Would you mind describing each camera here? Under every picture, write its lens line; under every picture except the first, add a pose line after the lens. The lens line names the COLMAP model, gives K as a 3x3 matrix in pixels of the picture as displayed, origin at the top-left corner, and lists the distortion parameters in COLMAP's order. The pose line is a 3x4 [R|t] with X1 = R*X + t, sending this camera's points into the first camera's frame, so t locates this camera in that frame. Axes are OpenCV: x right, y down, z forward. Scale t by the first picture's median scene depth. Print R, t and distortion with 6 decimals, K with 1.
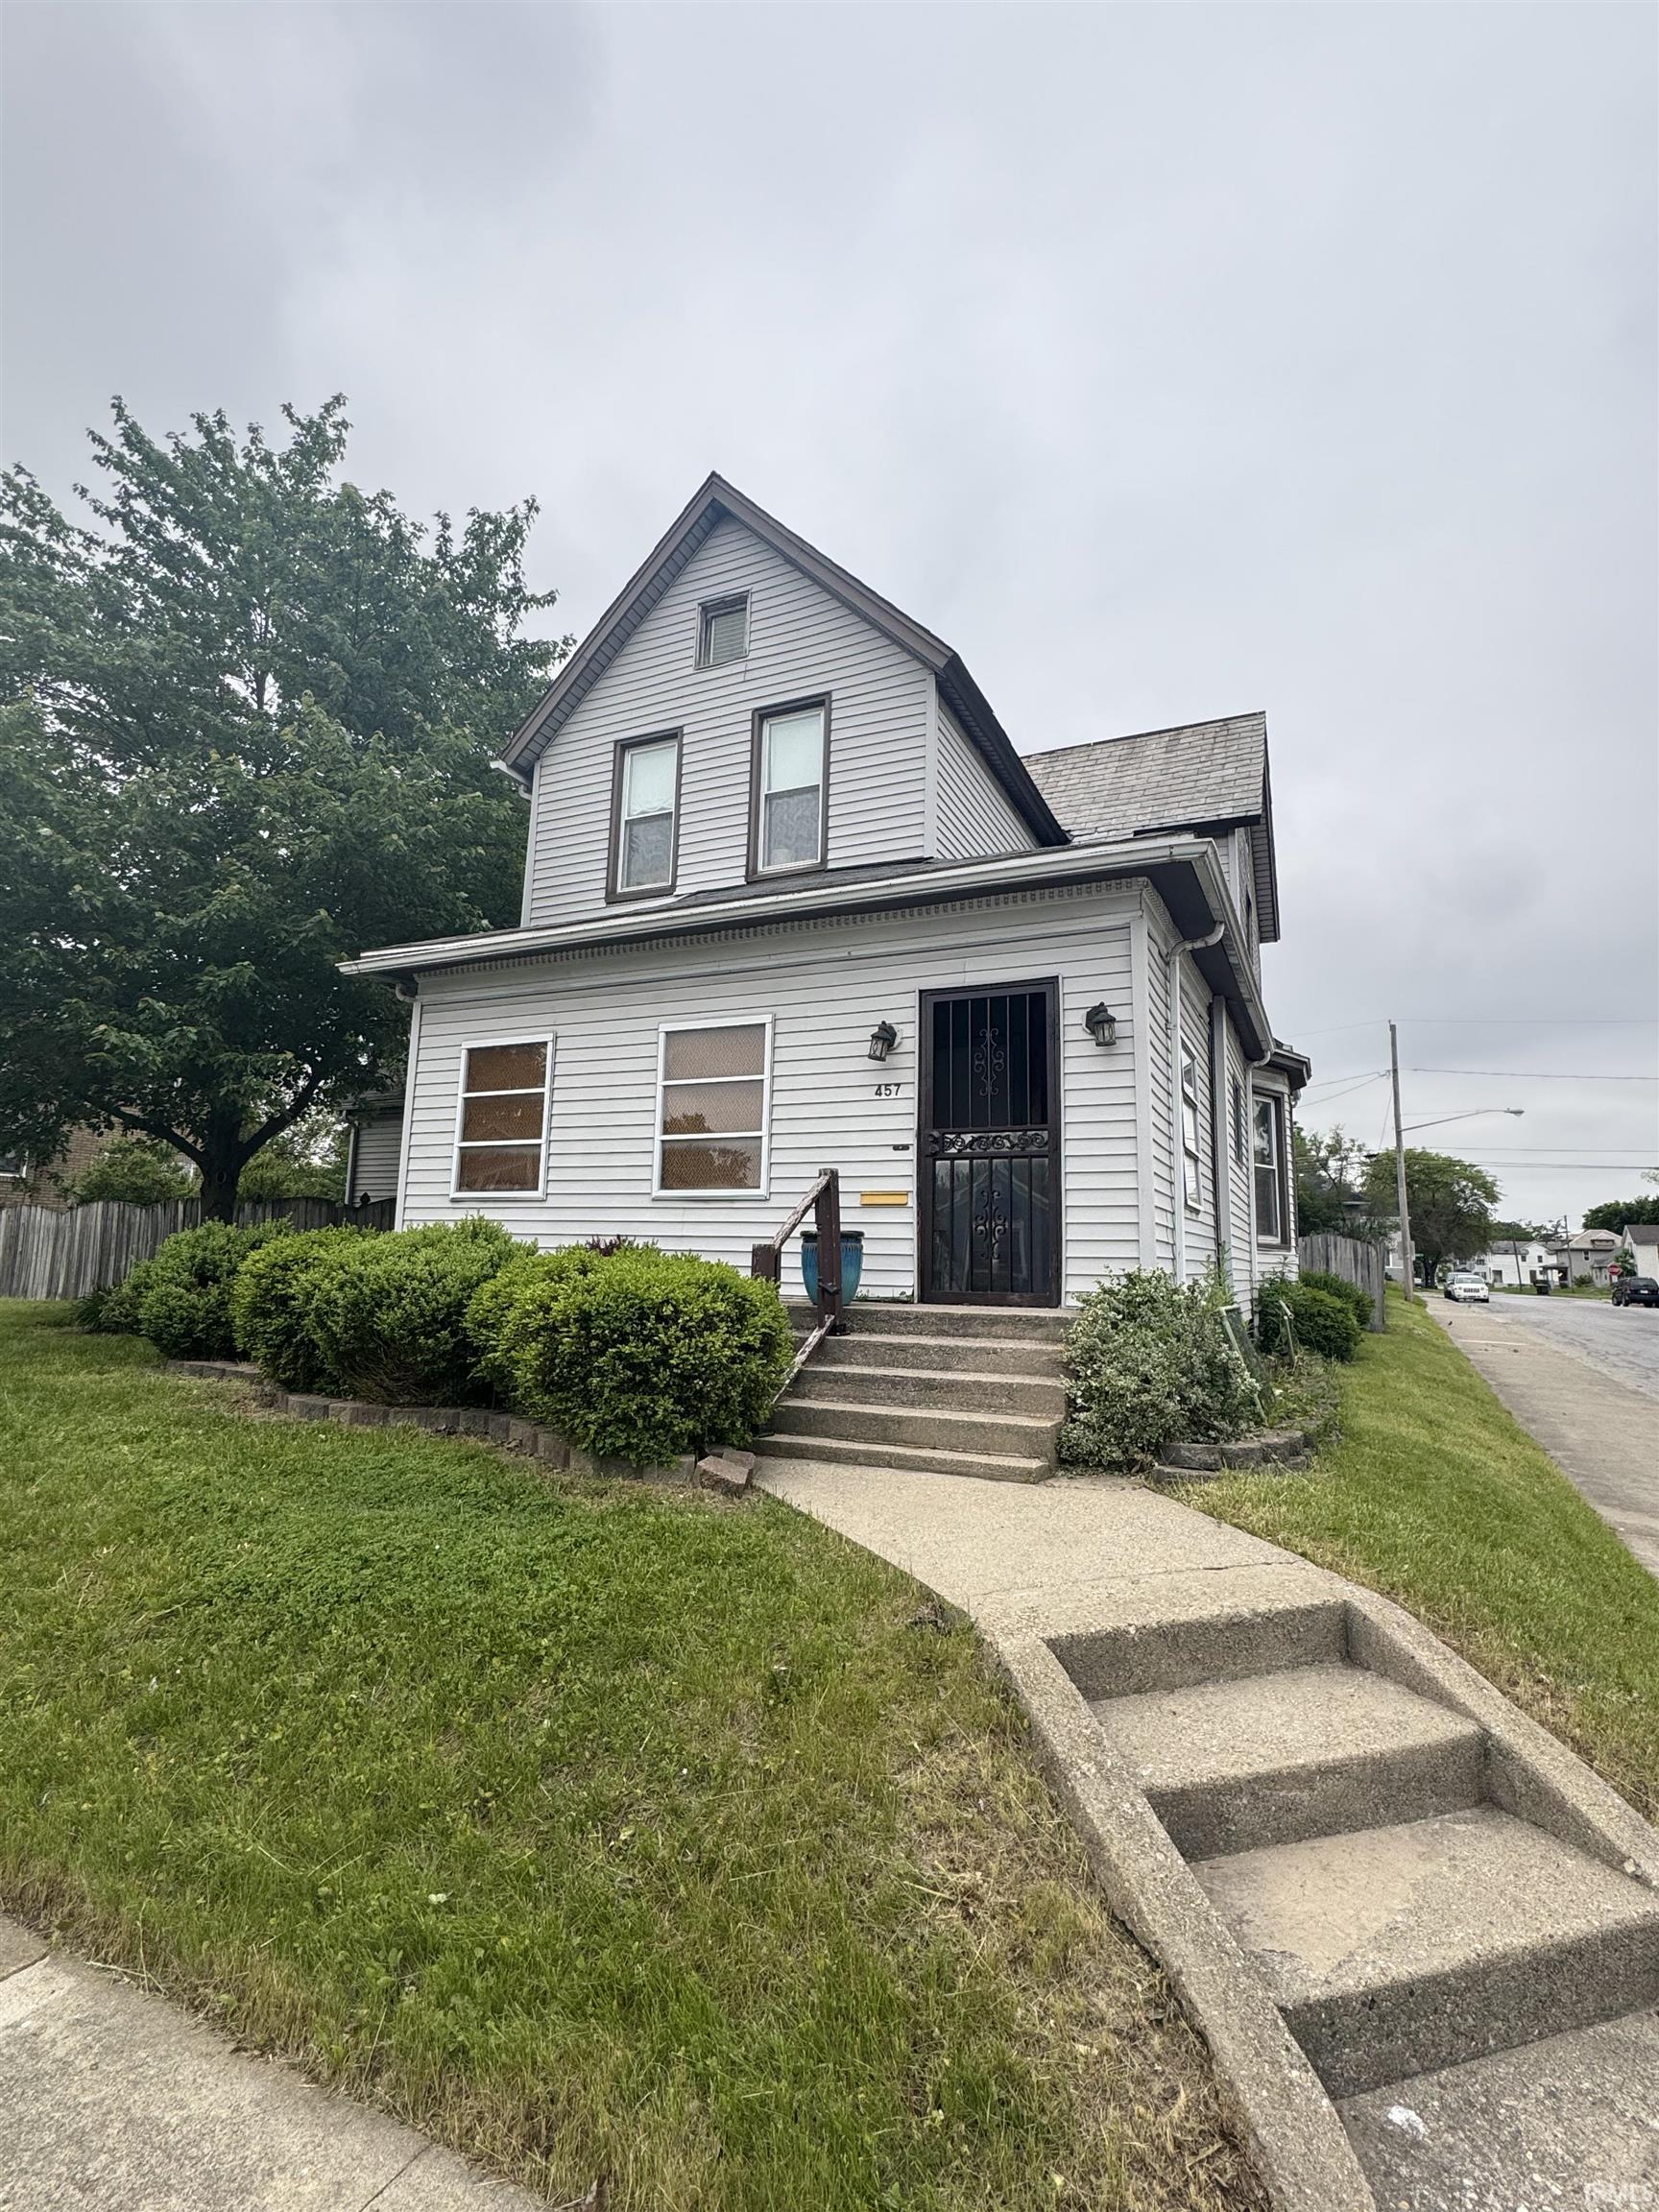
lens RADIAL K [[1053.7, 0, 826.4], [0, 1053.7, 1105.2], [0, 0, 1]] dist [-0.001141, 0.000568]
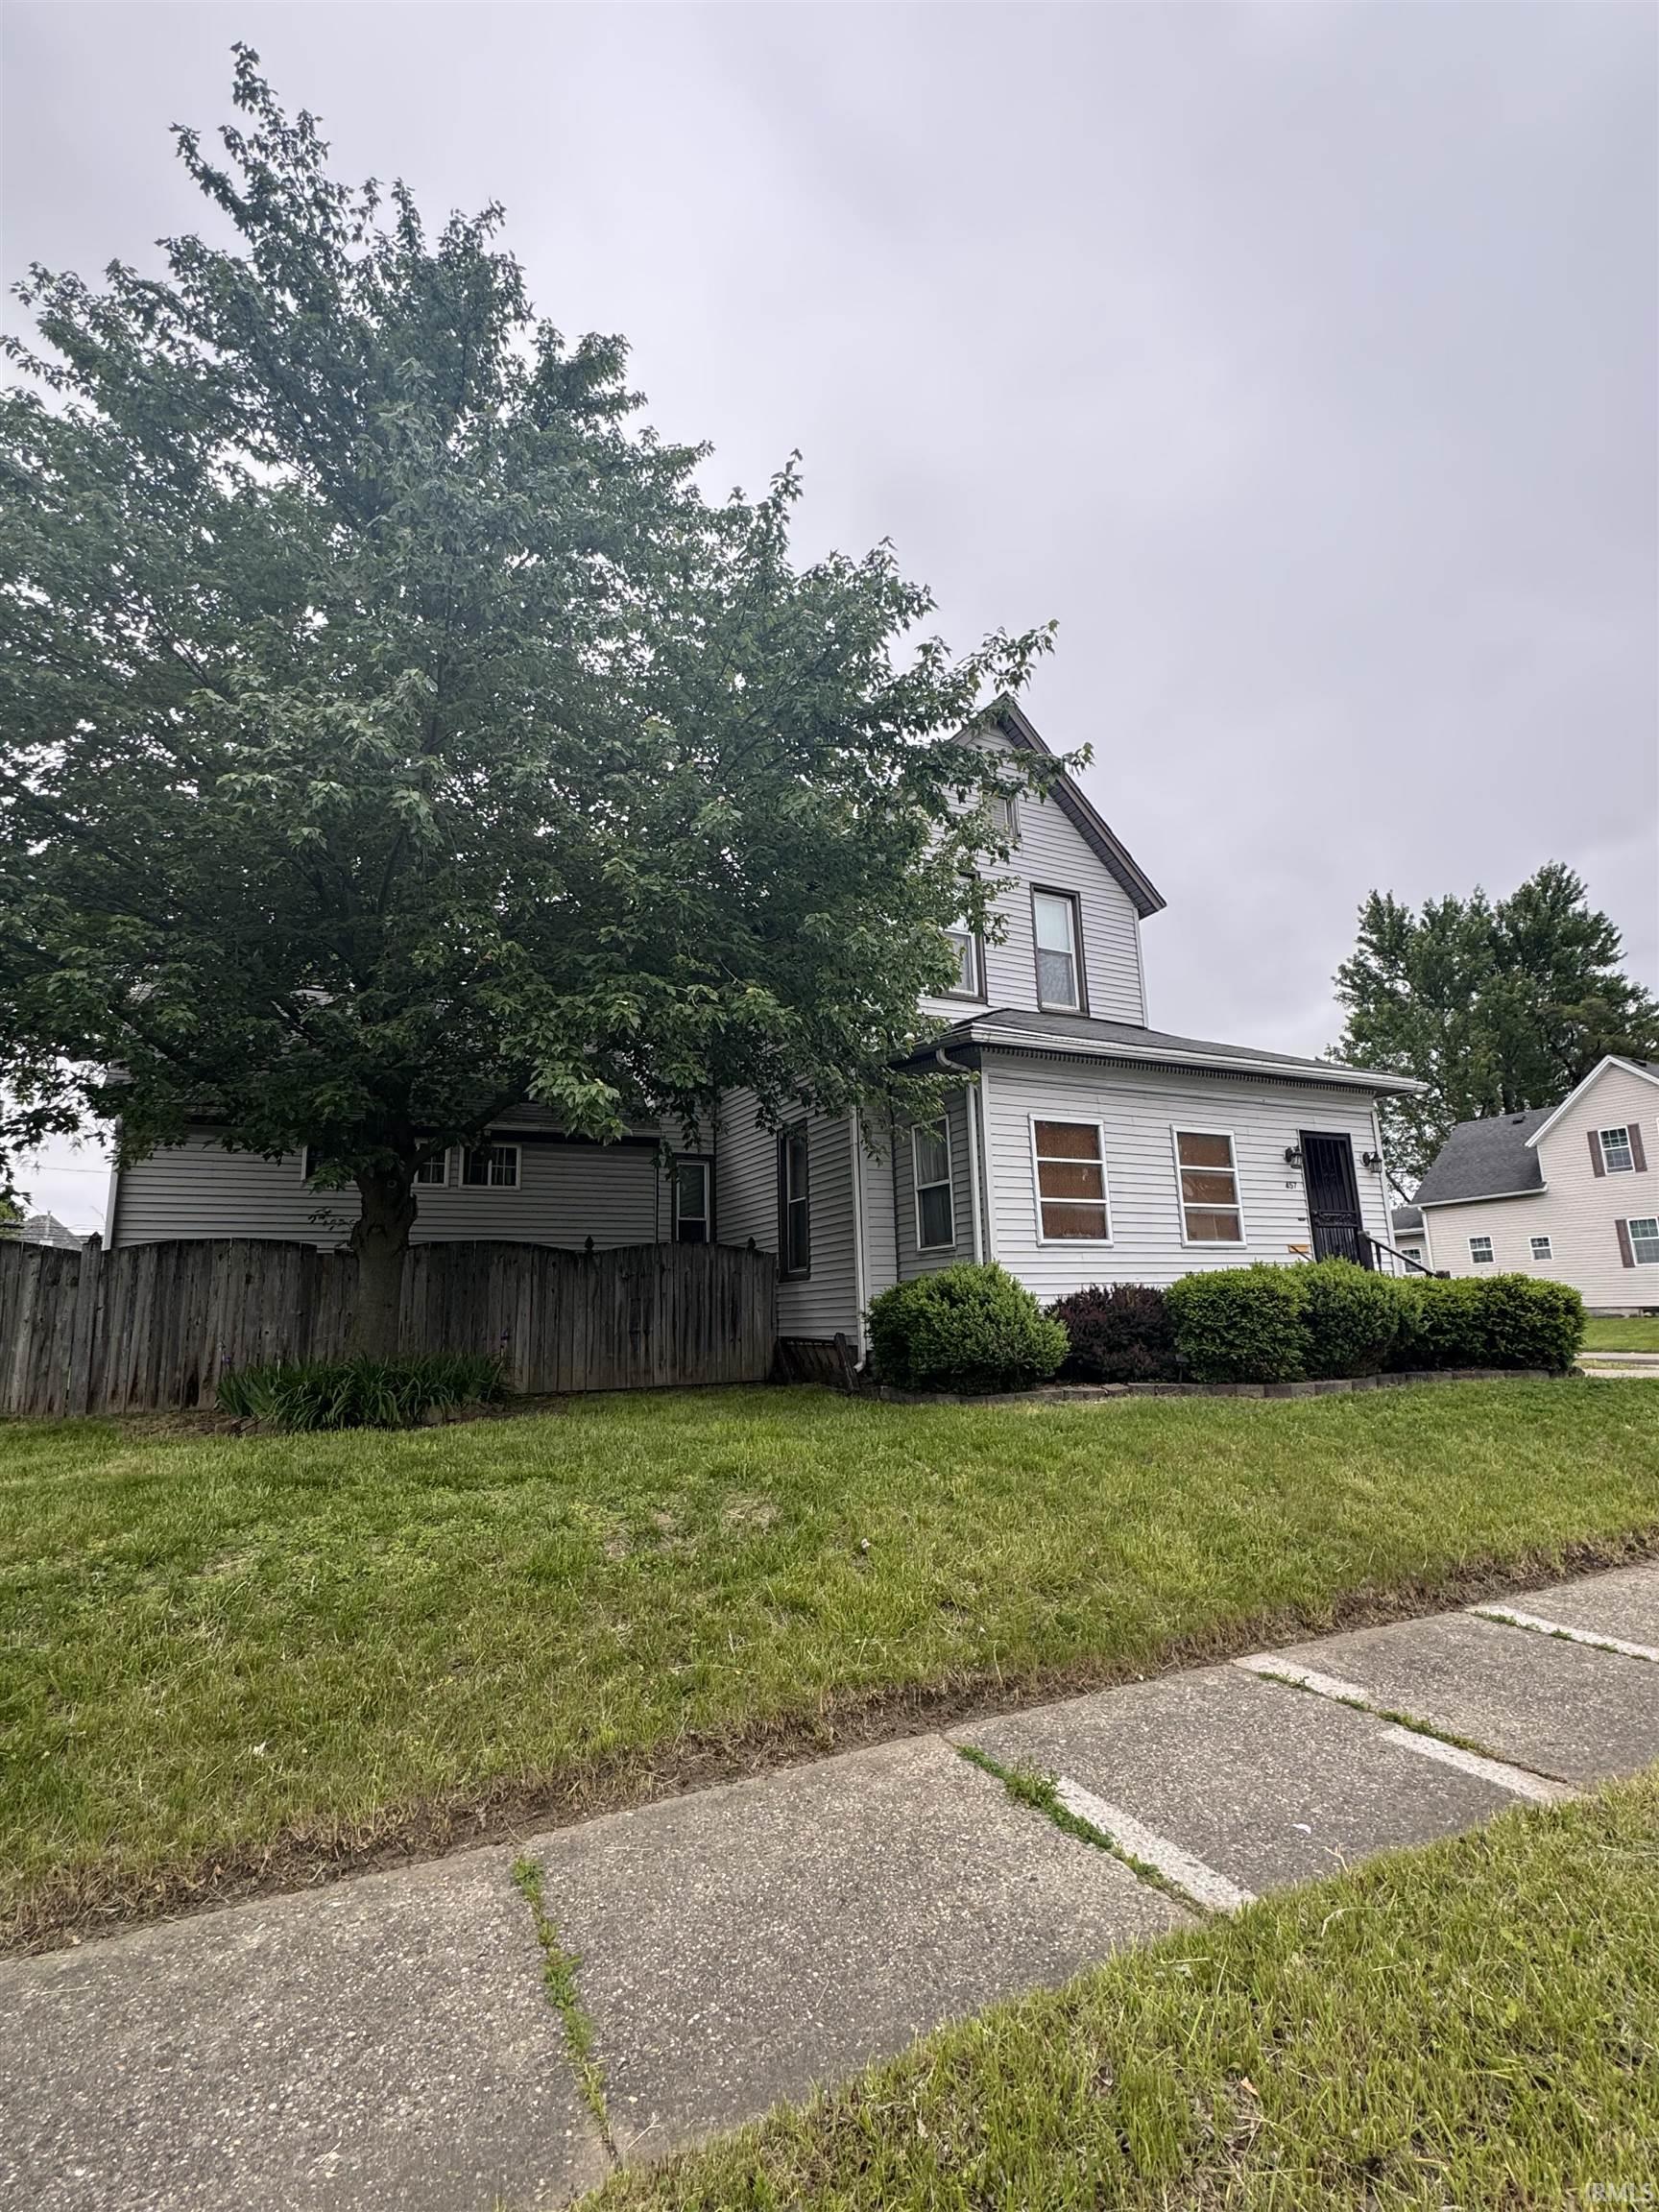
lens RADIAL K [[1053.7, 0, 835.2], [0, 1053.7, 1124.5], [0, 0, 1]] dist [-0.001141, 0.000568]
pose [[0.594478, 0.113110, 0.796117, -1.652407], [-0.069549, 0.993580, -0.089232, 0.086362], [-0.801098, -0.002322, 0.598528, 0.535972]]
